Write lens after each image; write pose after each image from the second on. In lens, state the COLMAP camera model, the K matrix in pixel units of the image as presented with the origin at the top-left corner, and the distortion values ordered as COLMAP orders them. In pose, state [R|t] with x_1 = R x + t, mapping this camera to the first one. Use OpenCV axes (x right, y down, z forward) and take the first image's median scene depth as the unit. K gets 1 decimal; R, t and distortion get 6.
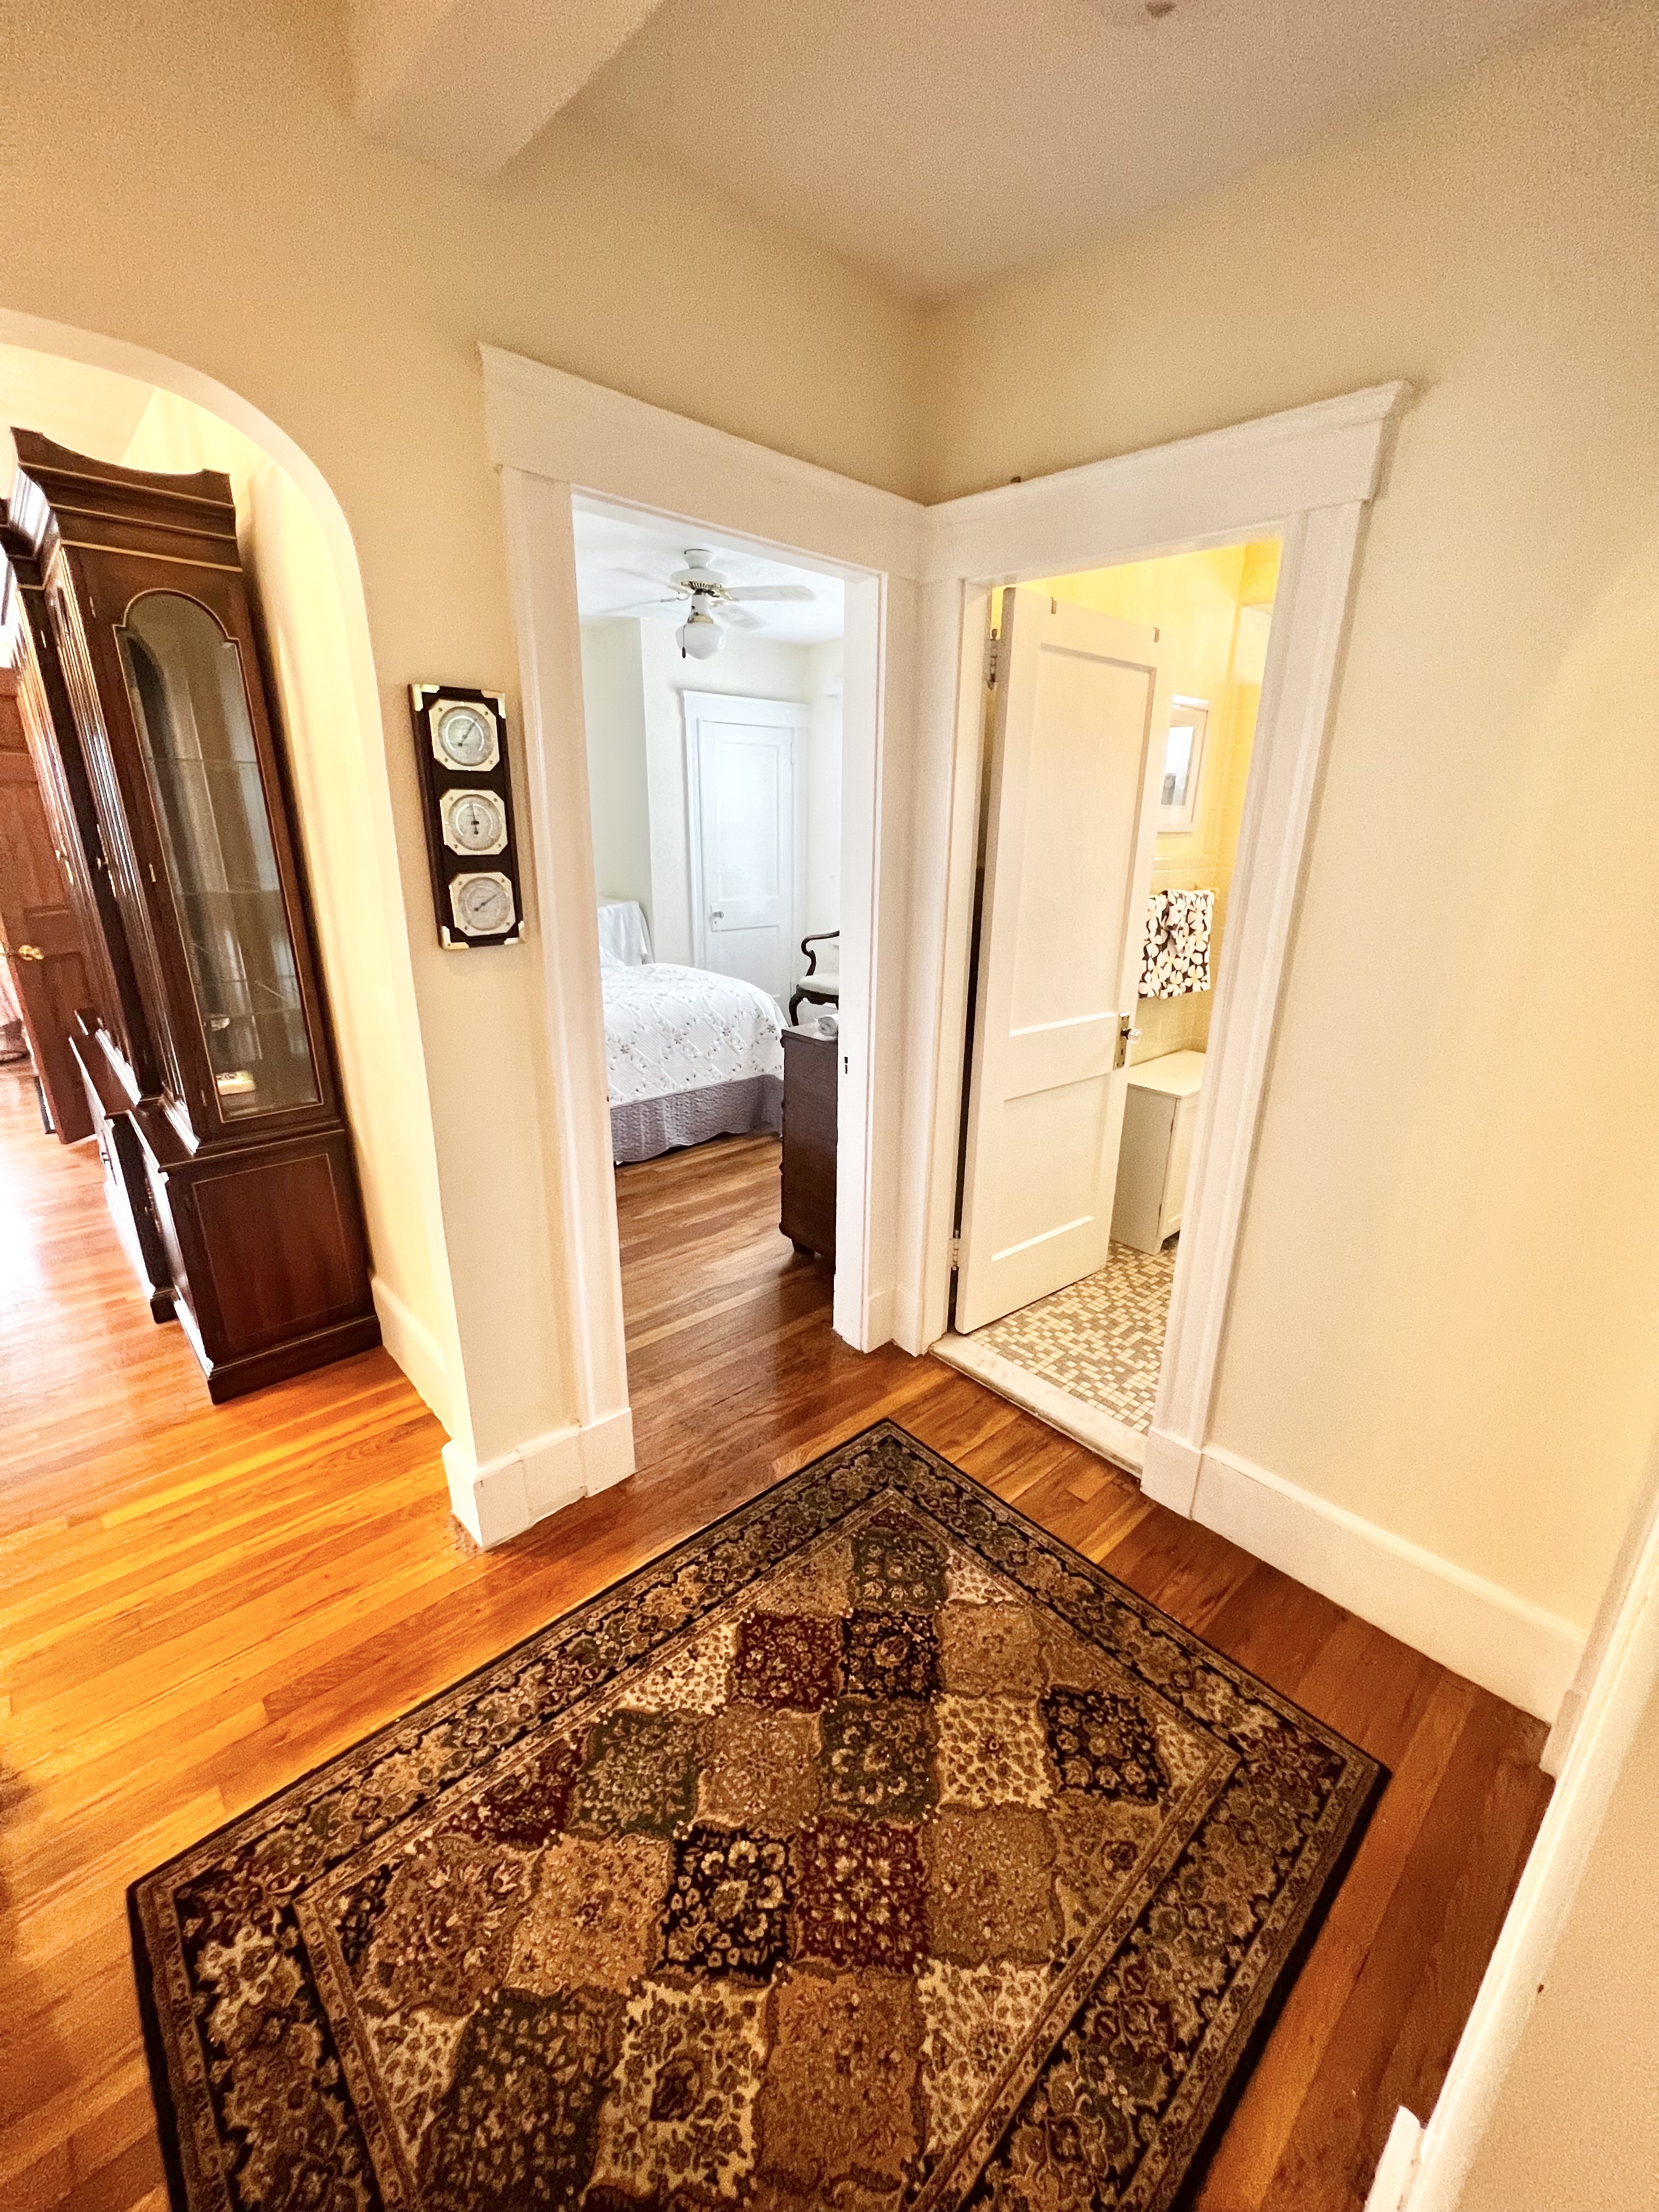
lens RADIAL K [[891.5, 0, 829.5], [0, 891.5, 1106.0], [0, 0, 1]] dist [-0.001498, -0.000066]
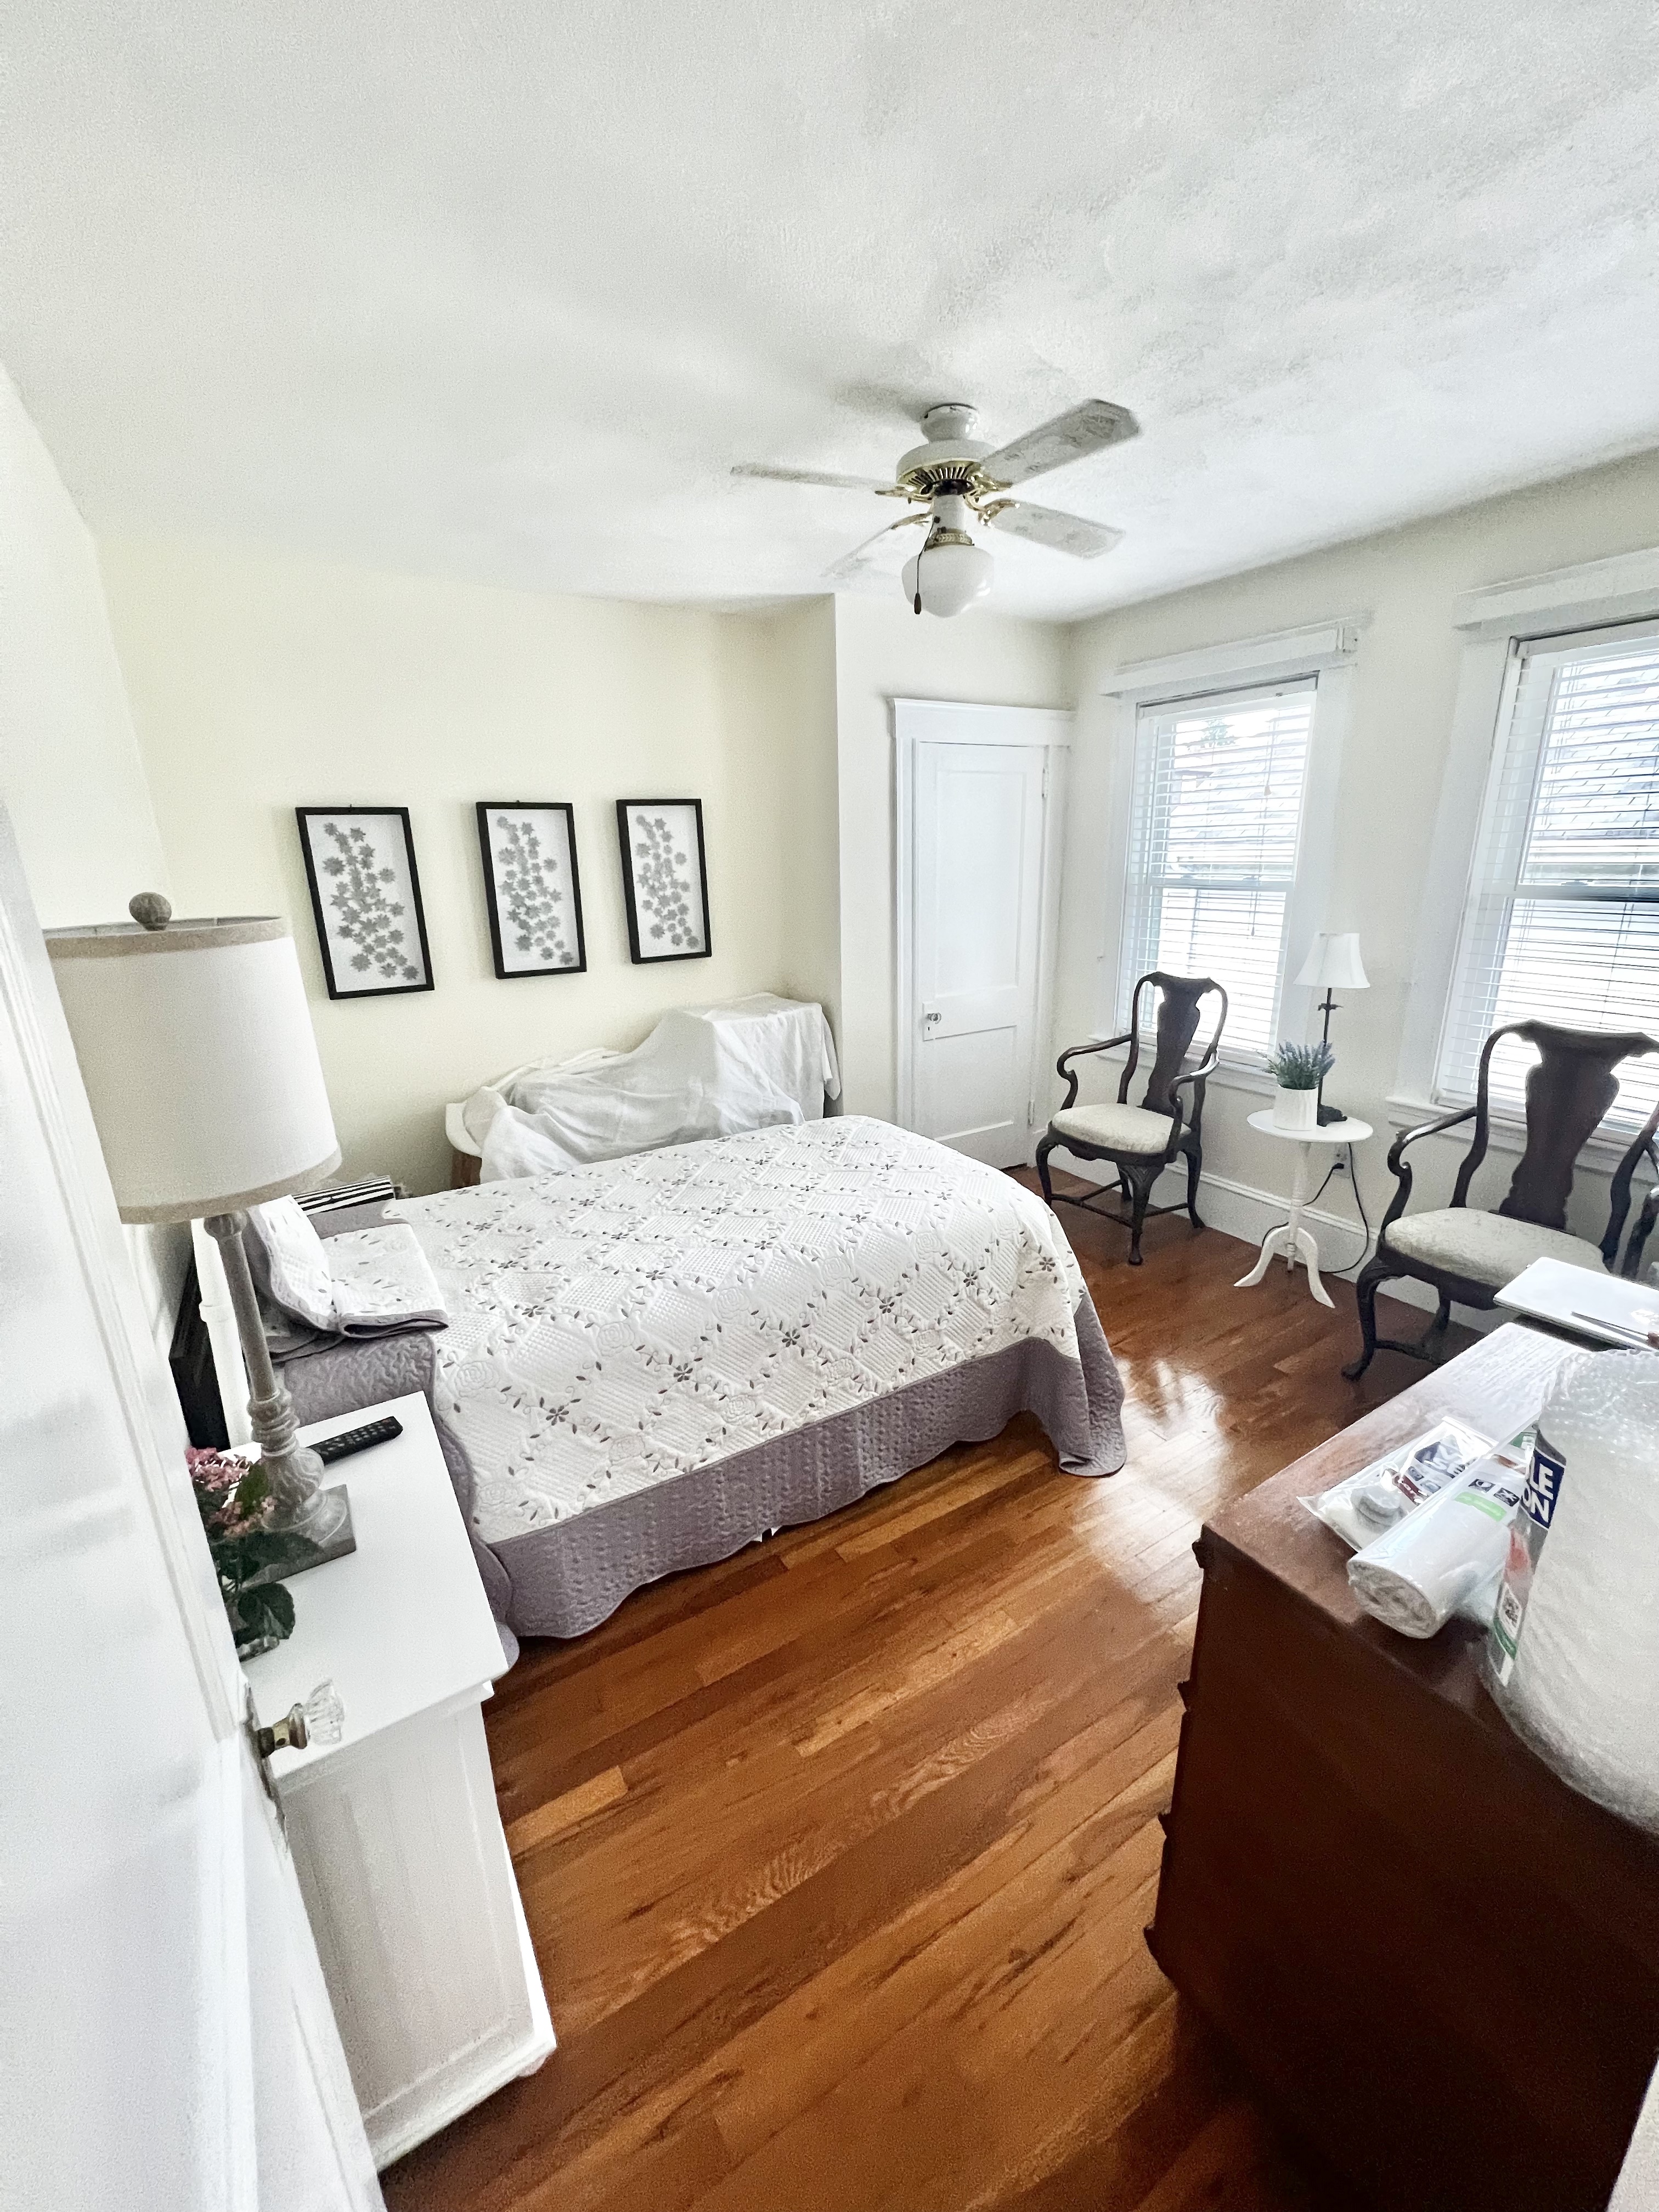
lens RADIAL K [[891.5, 0, 829.5], [0, 891.5, 1106.0], [0, 0, 1]] dist [-0.001498, -0.000066]
pose [[0.980679, 0.017799, -0.194815, -0.095797], [-0.024896, 0.999110, -0.034043, -0.170314], [0.194035, 0.038235, 0.980249, 0.432671]]
